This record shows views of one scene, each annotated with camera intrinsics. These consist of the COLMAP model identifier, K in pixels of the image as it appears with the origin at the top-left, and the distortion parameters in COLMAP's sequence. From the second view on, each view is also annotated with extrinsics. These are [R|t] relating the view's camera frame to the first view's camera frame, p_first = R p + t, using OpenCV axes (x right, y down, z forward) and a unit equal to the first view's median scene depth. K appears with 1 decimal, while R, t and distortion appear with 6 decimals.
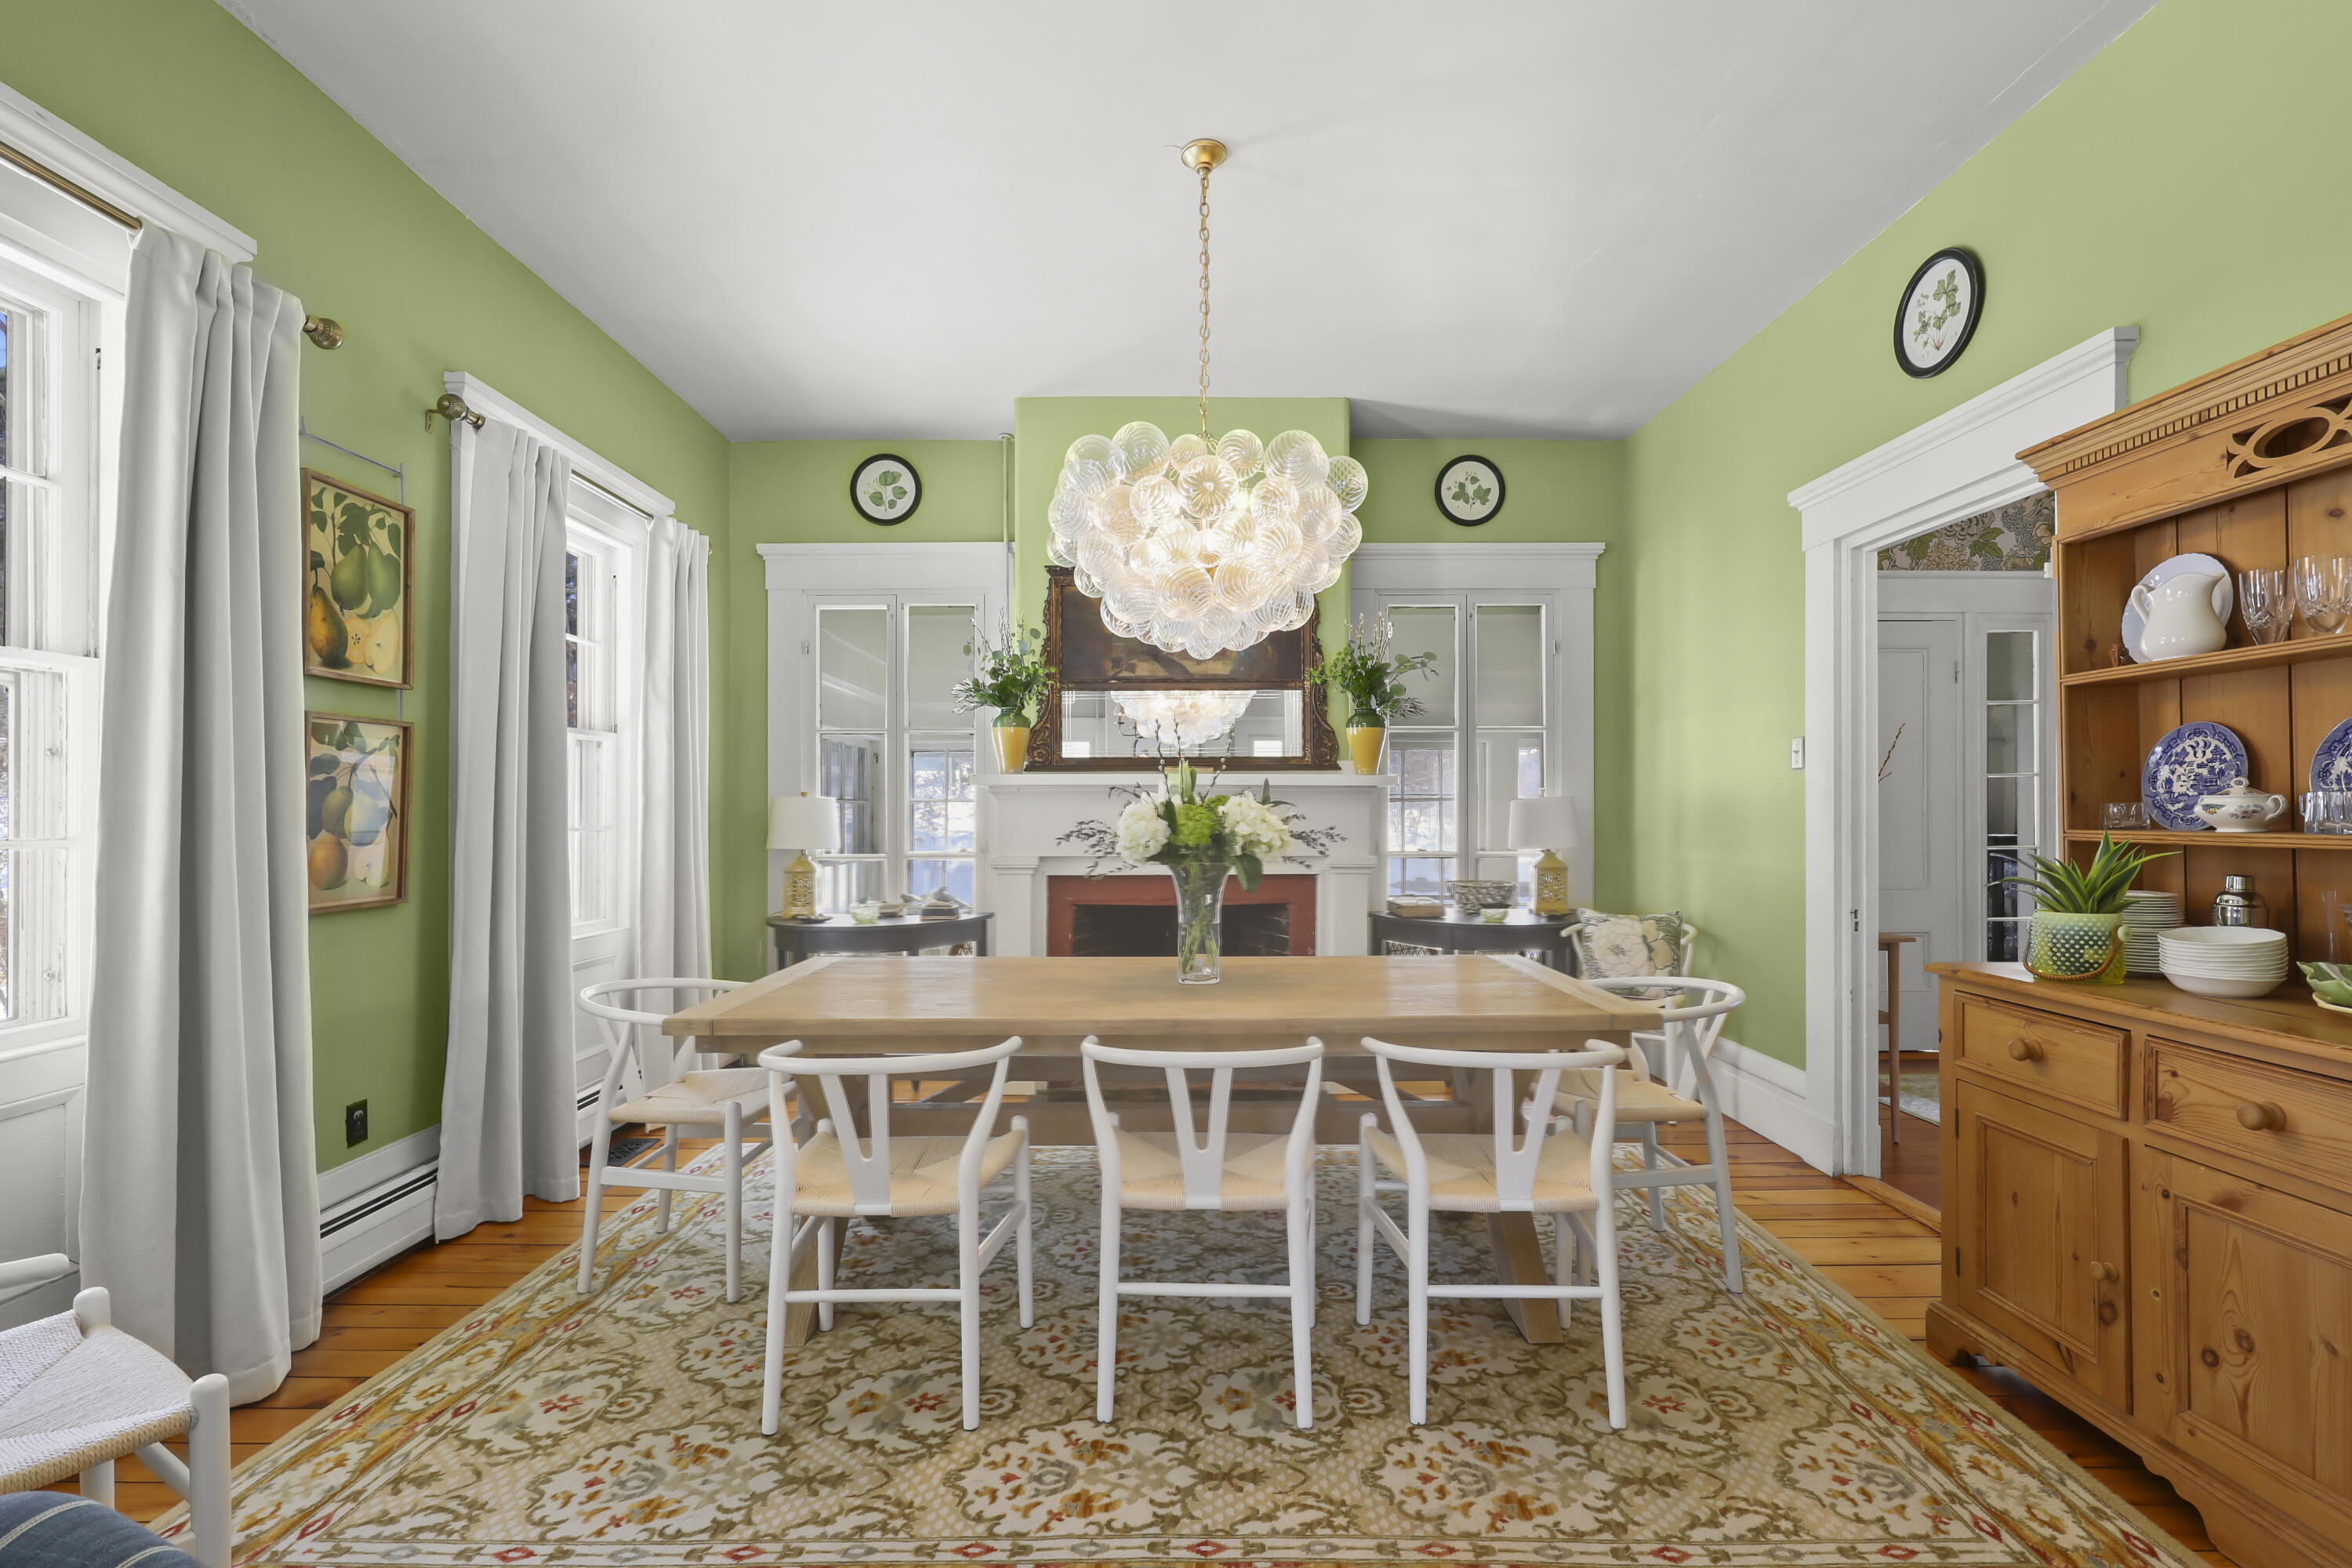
lens RADIAL K [[1052.6, 0, 1181.3], [0, 1052.6, 814.1], [0, 0, 1]] dist [0.000475, -0.000833]
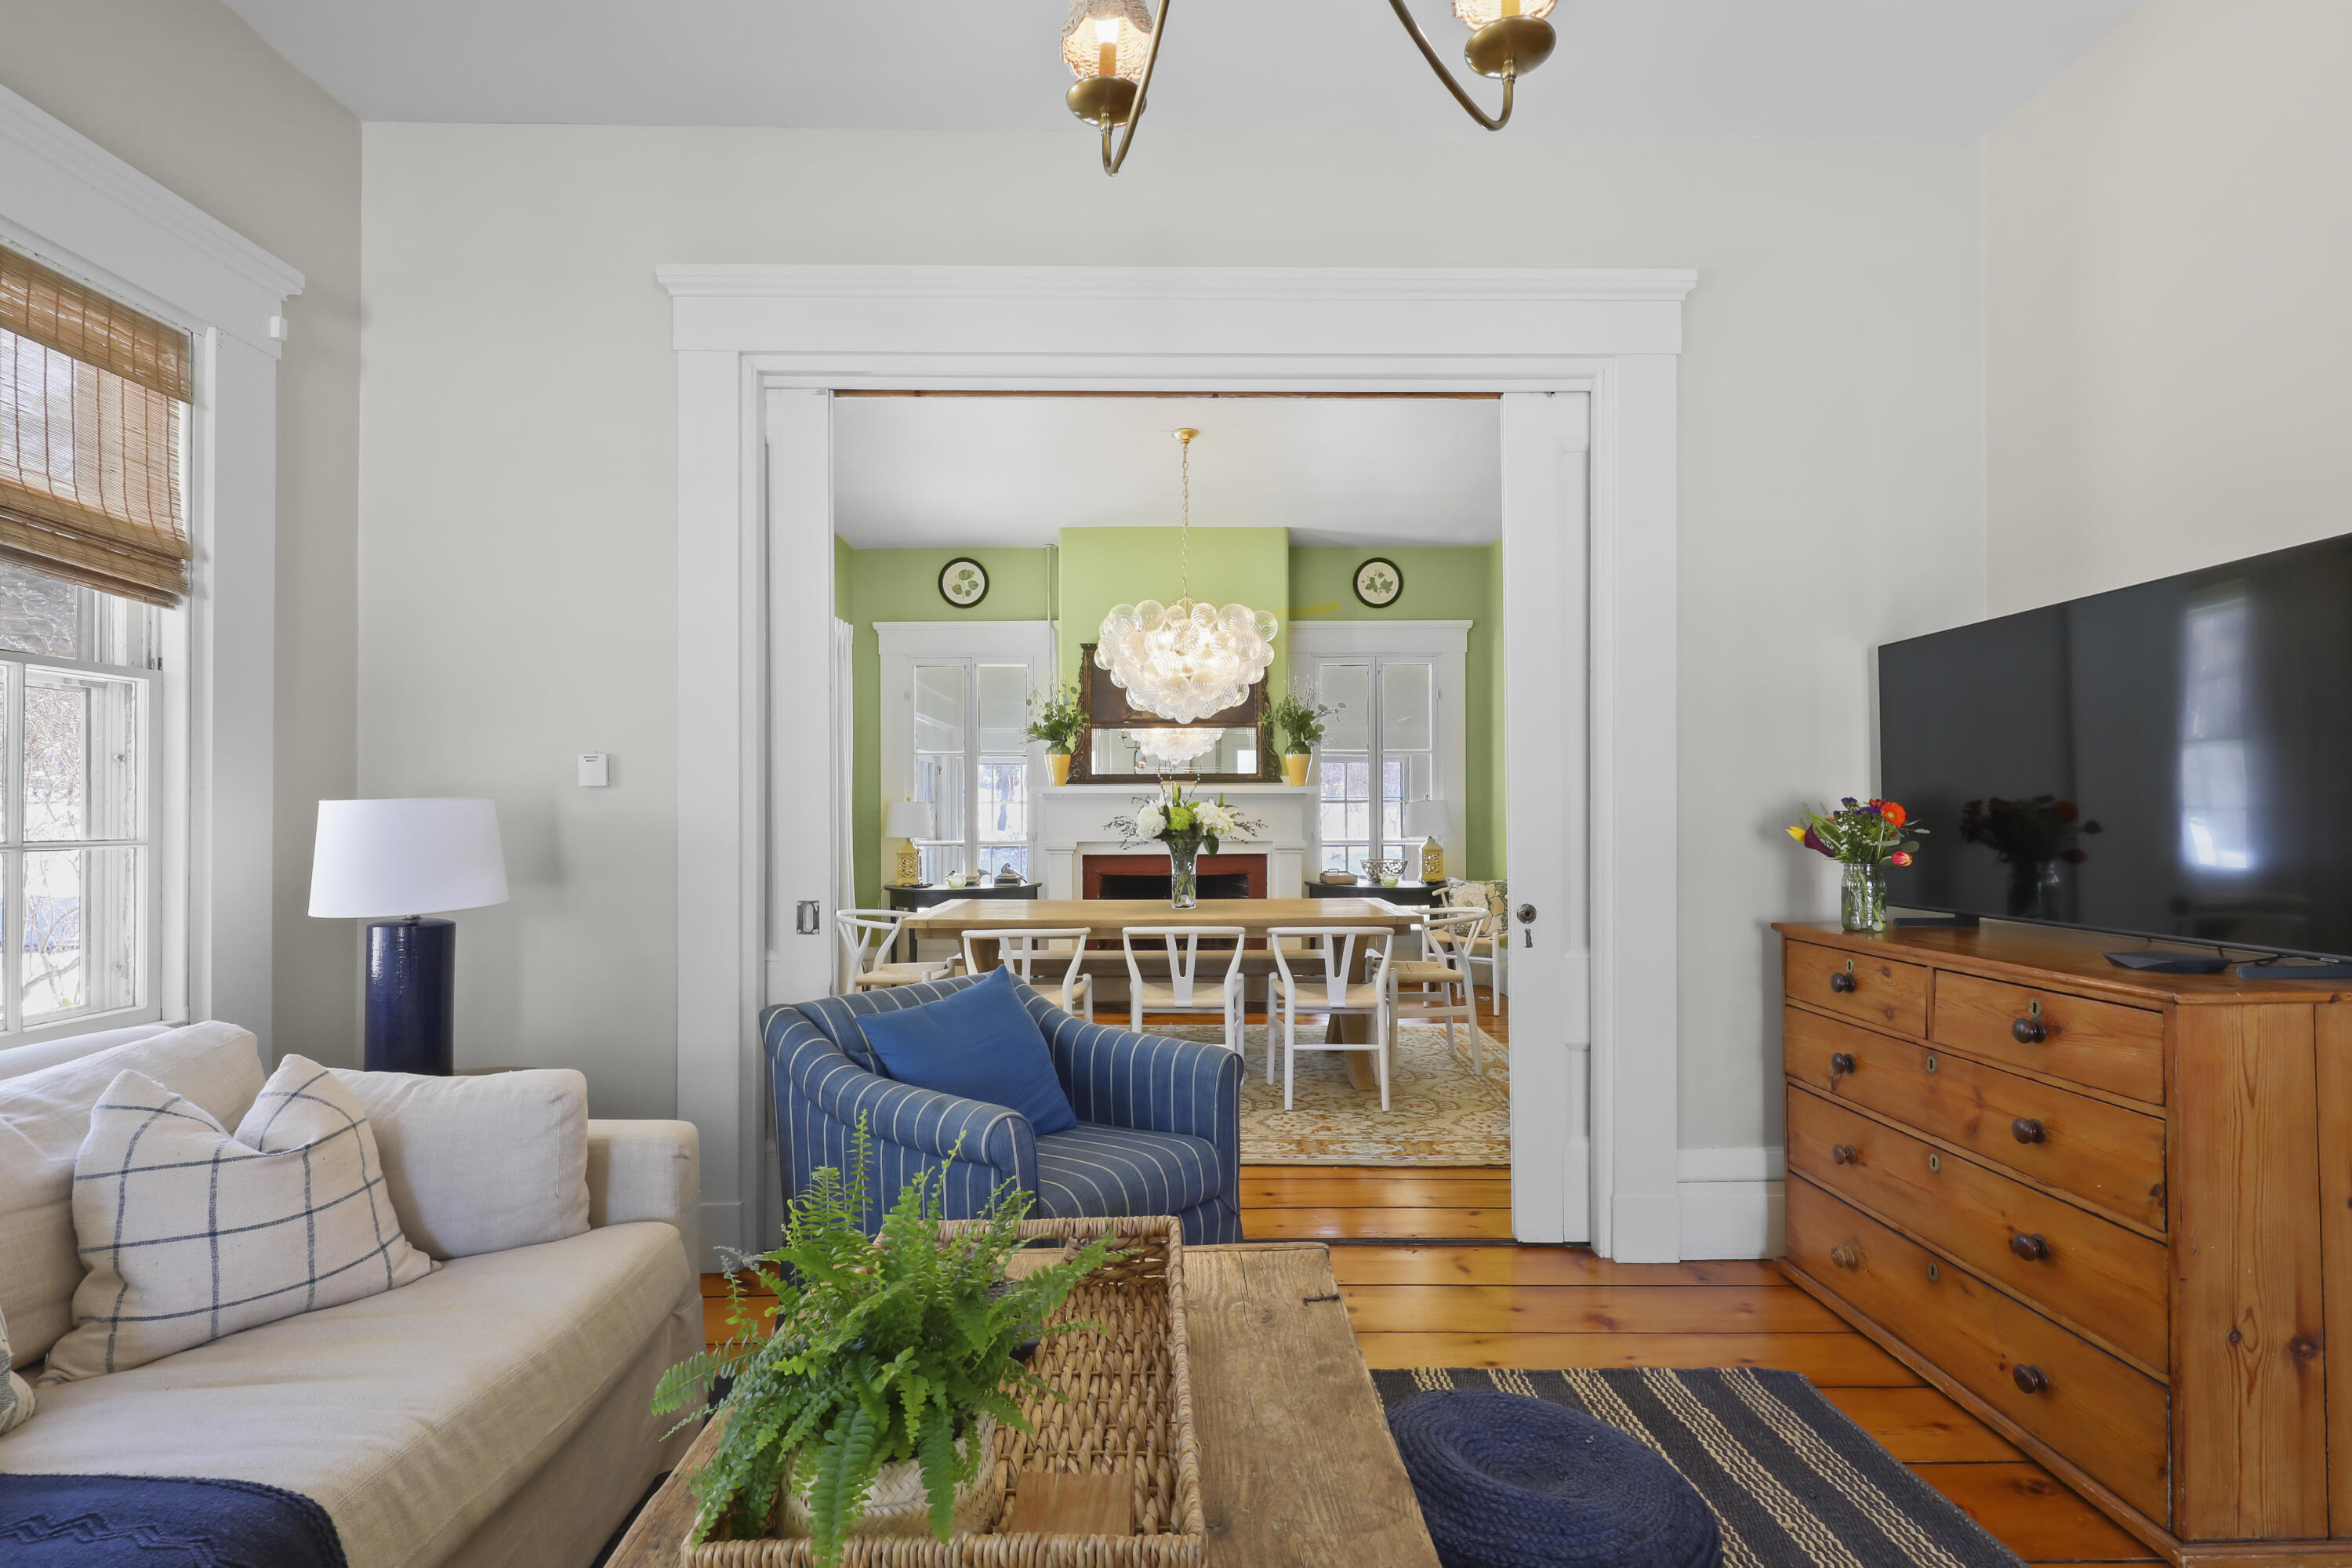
lens RADIAL K [[1052.6, 0, 1181.3], [0, 1052.6, 814.1], [0, 0, 1]] dist [0.000475, -0.000833]
pose [[0.999985, -0.002183, 0.004939, 0.005293], [0.002179, 0.999997, 0.000820, 0.000929], [-0.004941, -0.000810, 0.999987, -0.715434]]
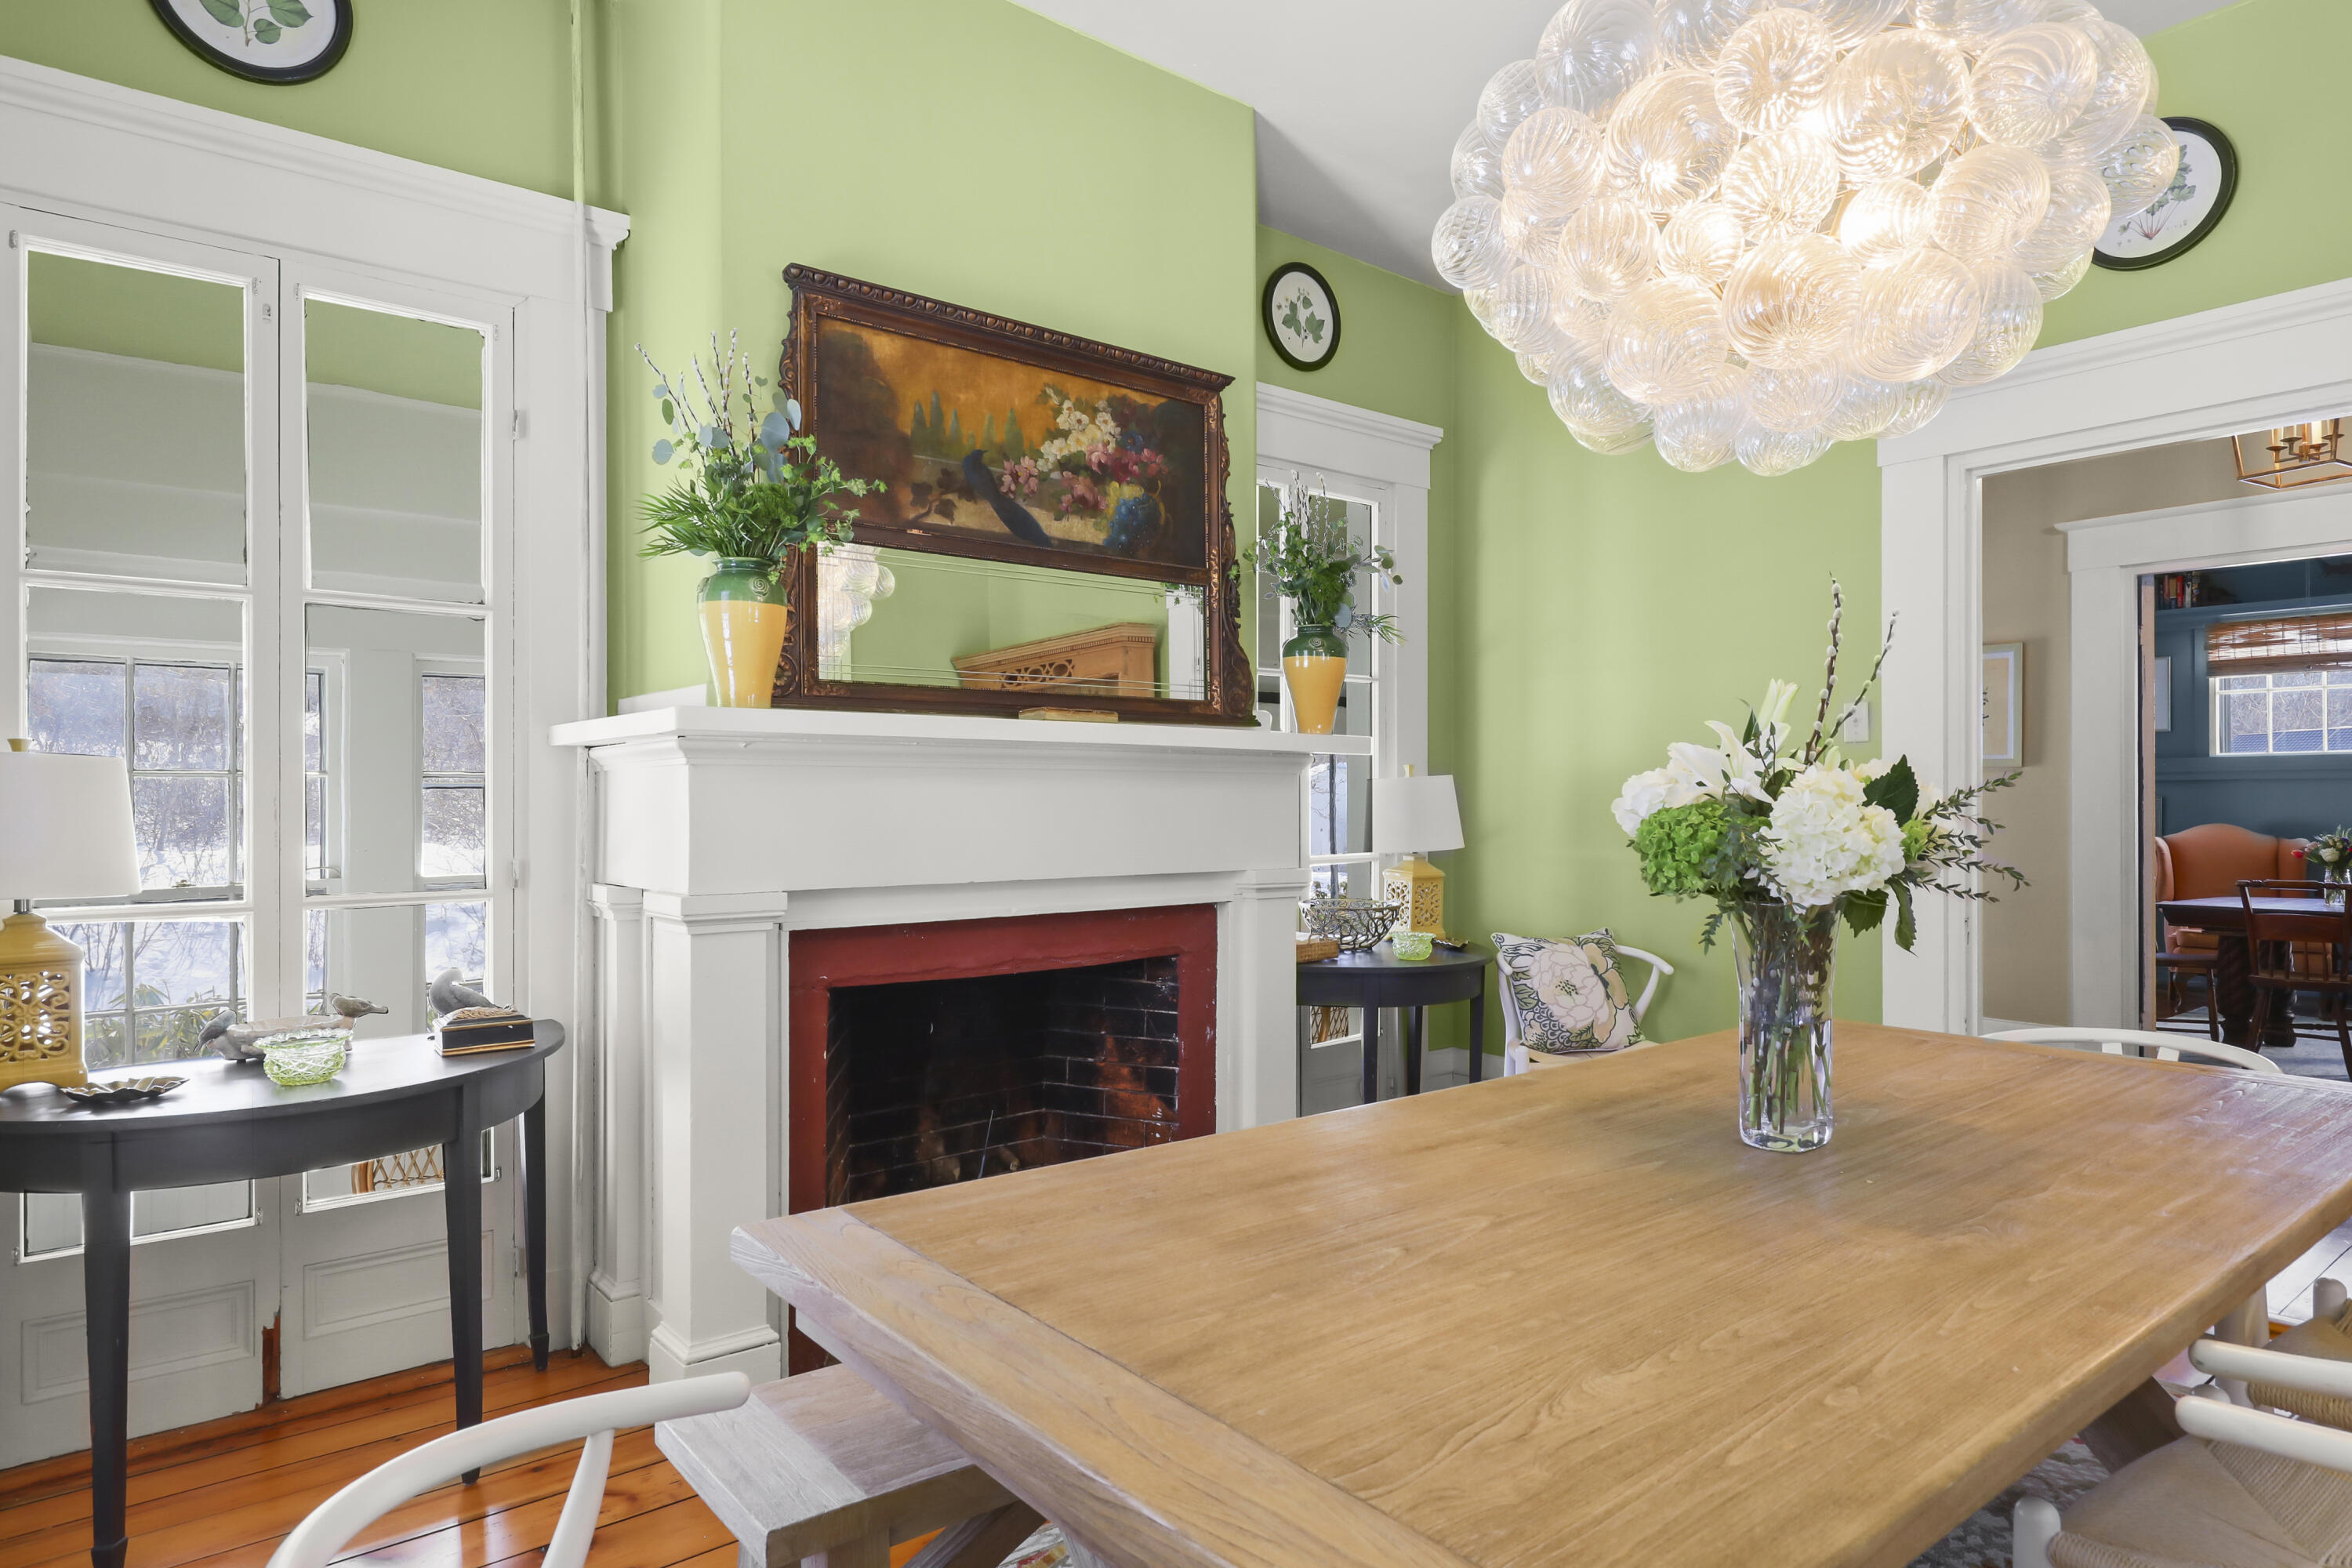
lens RADIAL K [[1350.2, 0, 1176.8], [0, 1350.2, 810.7], [0, 0, 1]] dist [-0.000672, 0.001084]
pose [[0.786931, -0.003485, 0.617031, -0.557784], [0.000887, 0.999989, 0.004517, 0.004197], [-0.617041, -0.003007, 0.786926, 0.652438]]
